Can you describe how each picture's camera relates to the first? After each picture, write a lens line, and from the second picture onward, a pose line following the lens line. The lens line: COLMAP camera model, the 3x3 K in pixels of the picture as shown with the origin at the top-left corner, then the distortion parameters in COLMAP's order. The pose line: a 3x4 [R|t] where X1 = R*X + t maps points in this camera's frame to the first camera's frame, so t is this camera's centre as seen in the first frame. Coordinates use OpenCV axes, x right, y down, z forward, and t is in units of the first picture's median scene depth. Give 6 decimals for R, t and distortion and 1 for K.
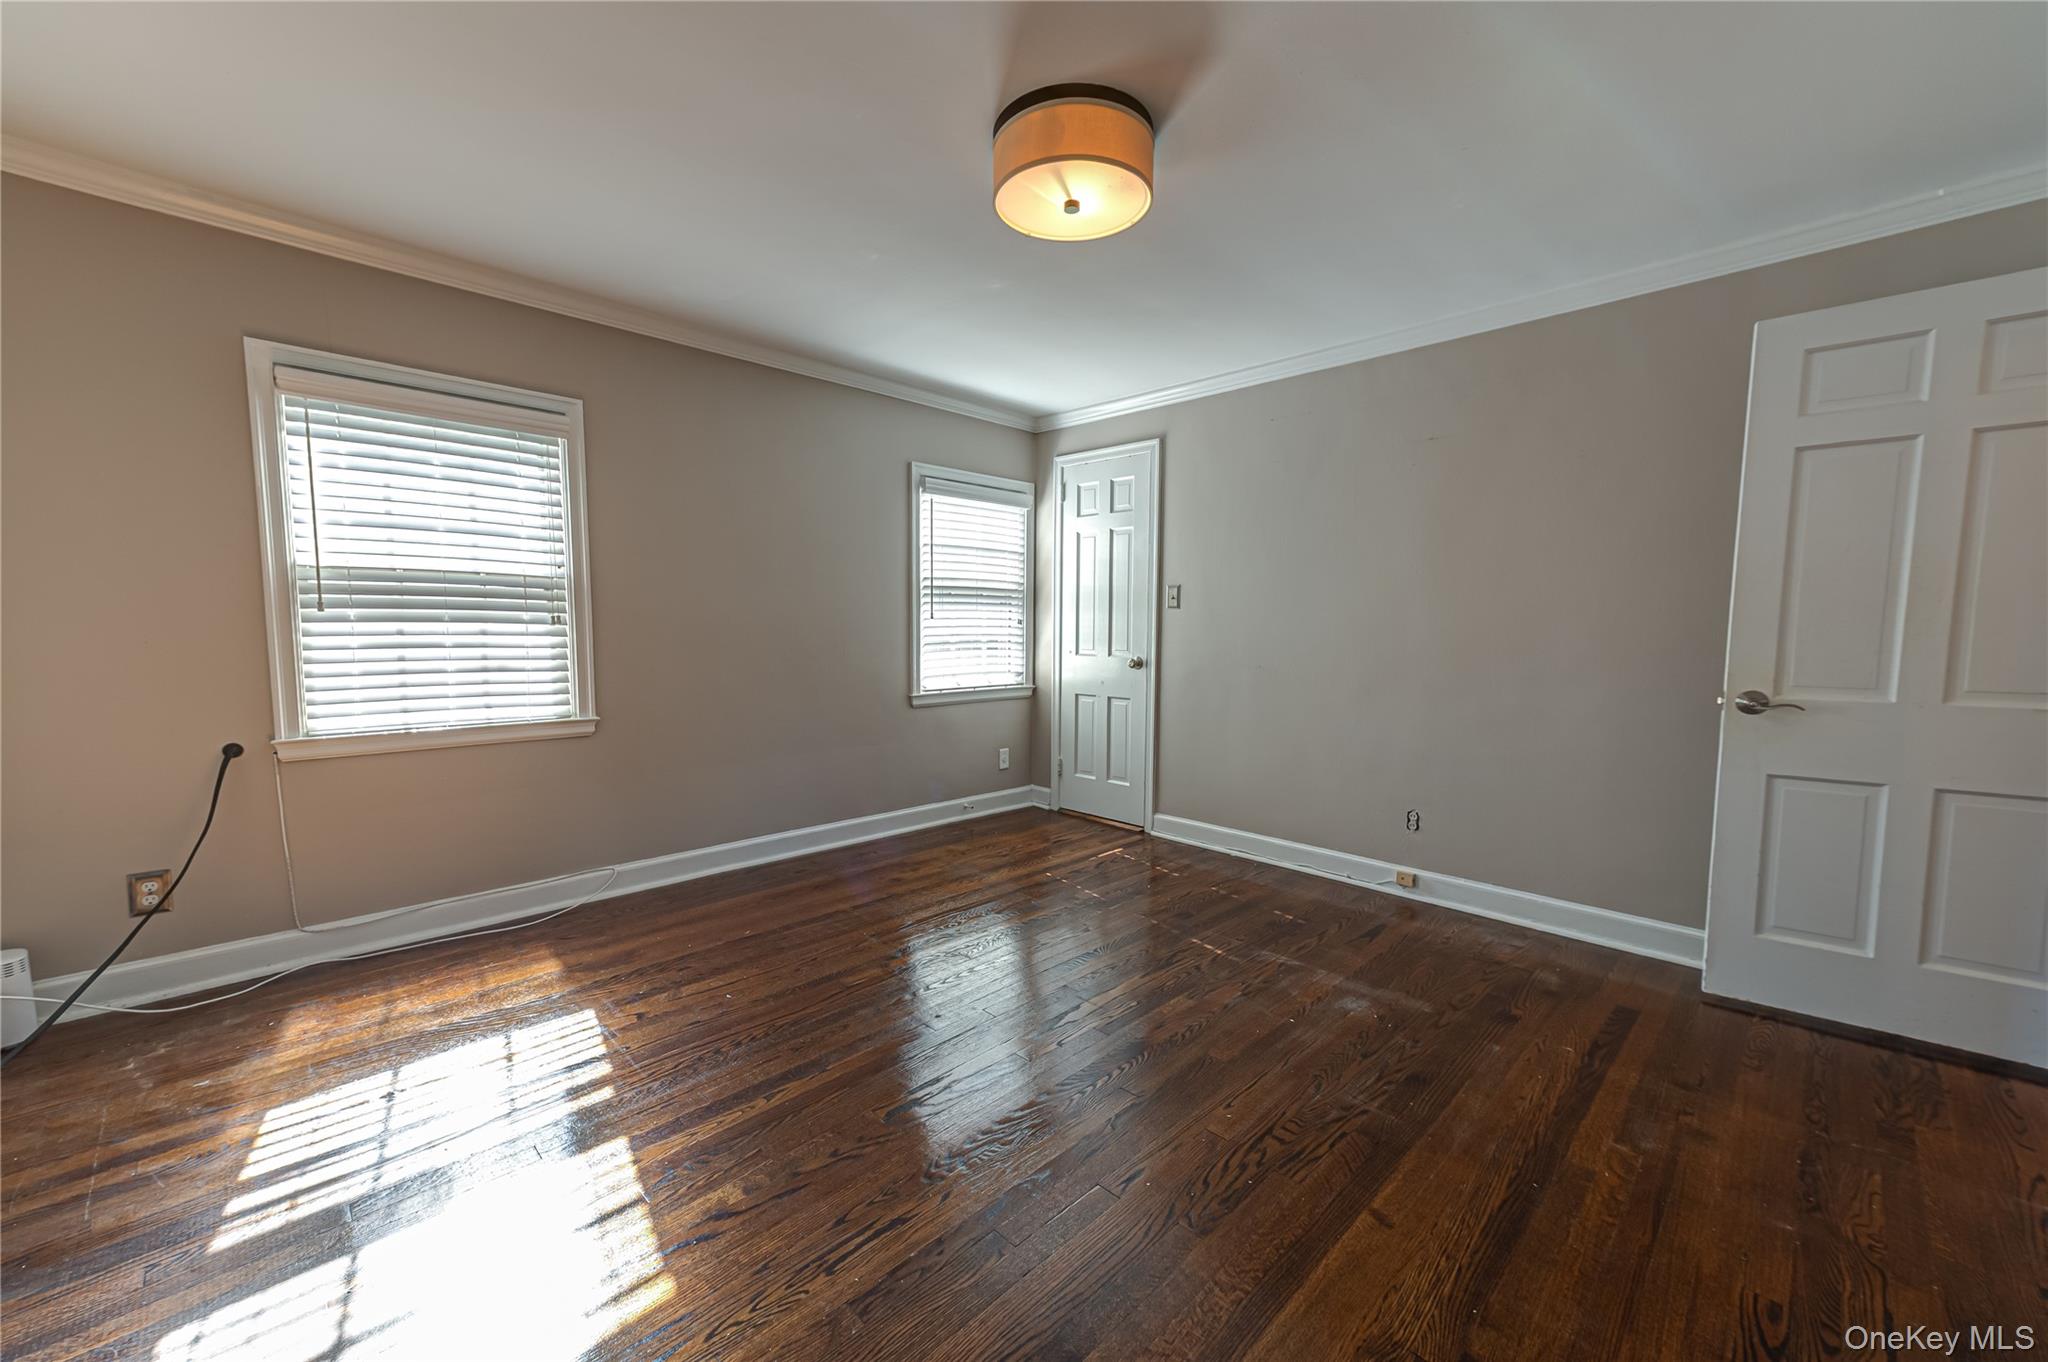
lens RADIAL K [[795.2, 0, 1019.7], [0, 795.2, 692.5], [0, 0, 1]] dist [0.016439, -0.000157]
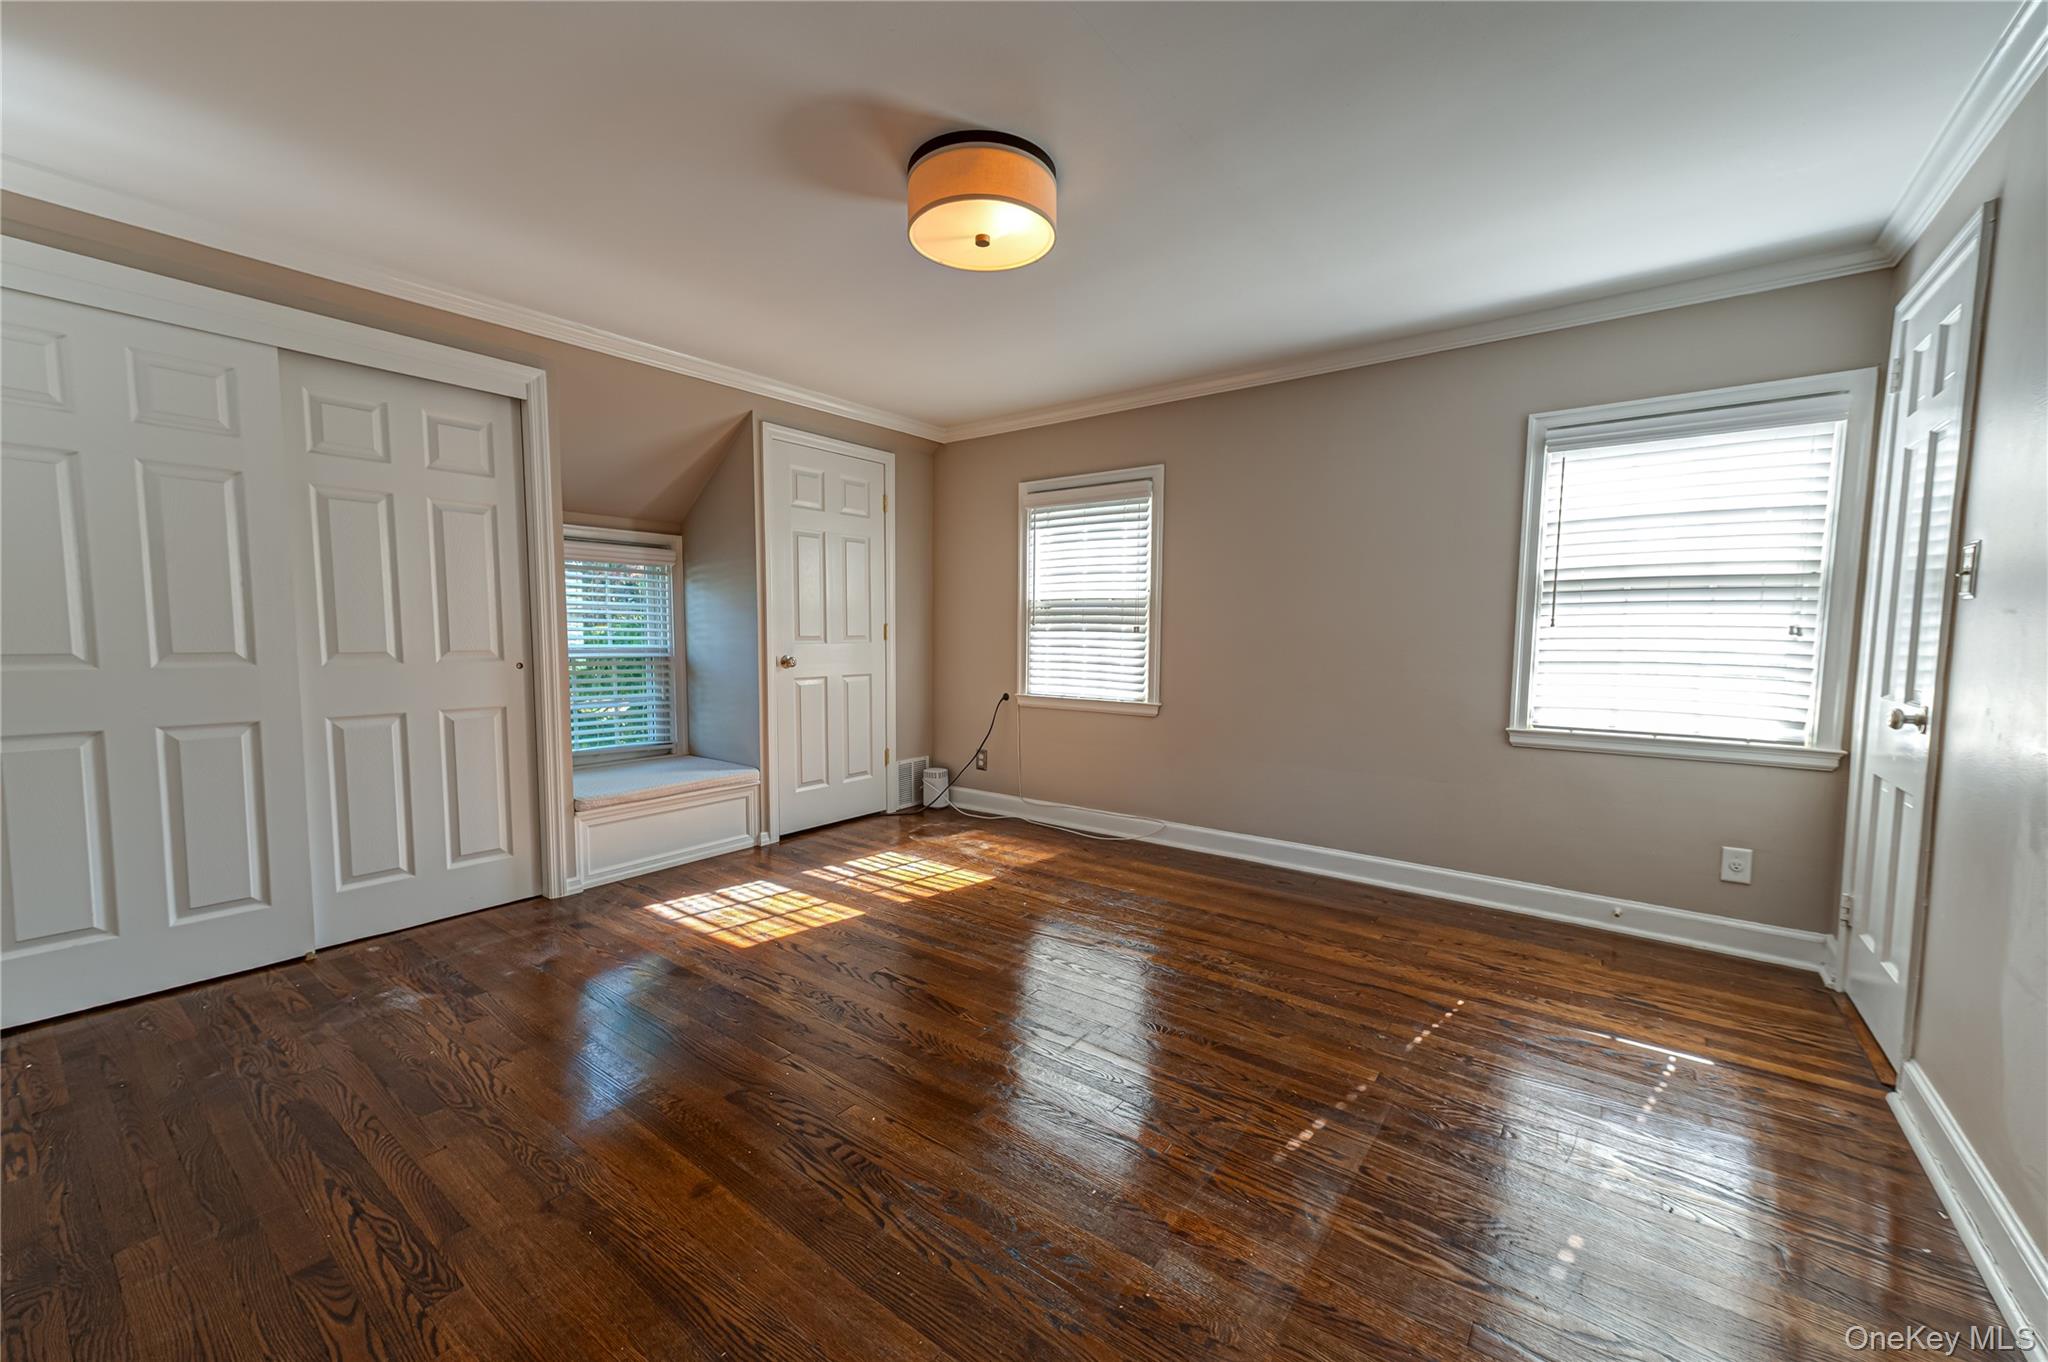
lens RADIAL K [[795.2, 0, 1019.7], [0, 795.2, 692.5], [0, 0, 1]] dist [0.016439, -0.000157]
pose [[0.145251, 0.075152, -0.986537, 0.743504], [-0.090764, 0.993919, 0.062351, -0.049570], [0.985223, 0.080486, 0.151189, 0.591760]]
